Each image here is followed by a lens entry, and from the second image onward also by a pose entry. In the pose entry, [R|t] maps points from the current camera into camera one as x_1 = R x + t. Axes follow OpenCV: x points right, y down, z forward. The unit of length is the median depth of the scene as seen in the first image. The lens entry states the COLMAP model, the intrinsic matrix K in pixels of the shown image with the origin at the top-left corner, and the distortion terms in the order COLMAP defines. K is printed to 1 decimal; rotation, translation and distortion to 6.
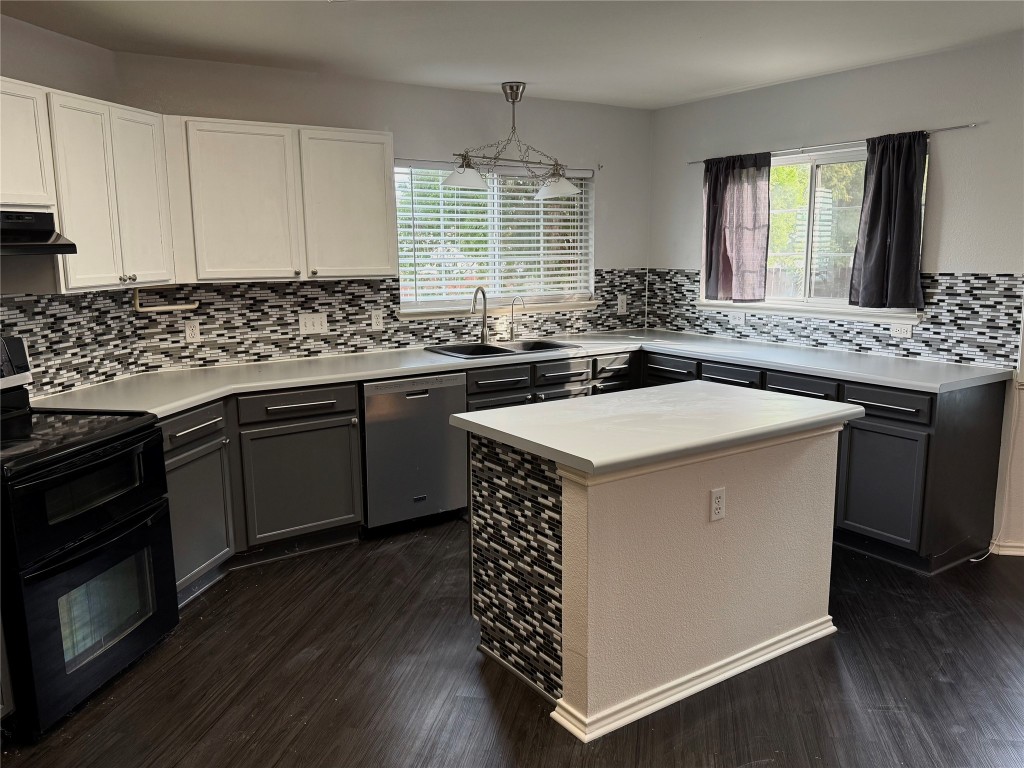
lens RADIAL K [[817.1, 0, 536.3], [0, 817.1, 386.9], [0, 0, 1]] dist [0.265469, -0.530631]
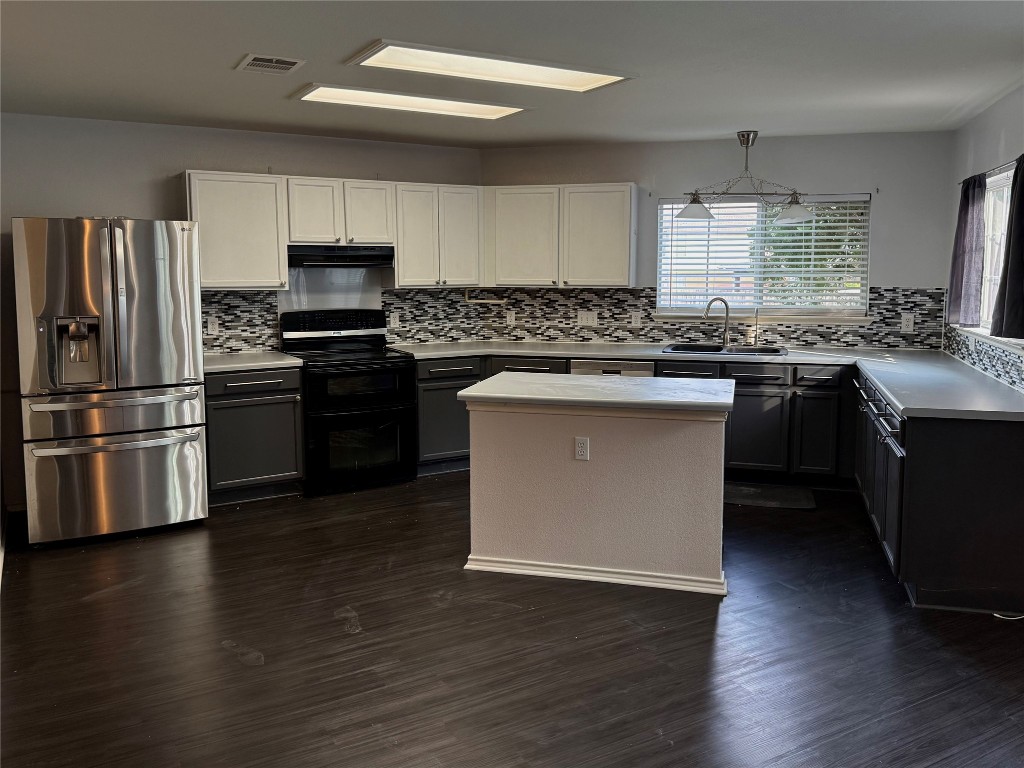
lens RADIAL K [[911.5, 0, 550.0], [0, 911.5, 358.9], [0, 0, 1]] dist [0.193131, -0.446407]
pose [[0.644848, 0.092698, -0.758669, 0.836064], [-0.136465, 0.990632, 0.005049, -0.007062], [0.752030, 0.100276, 0.651457, -0.046779]]
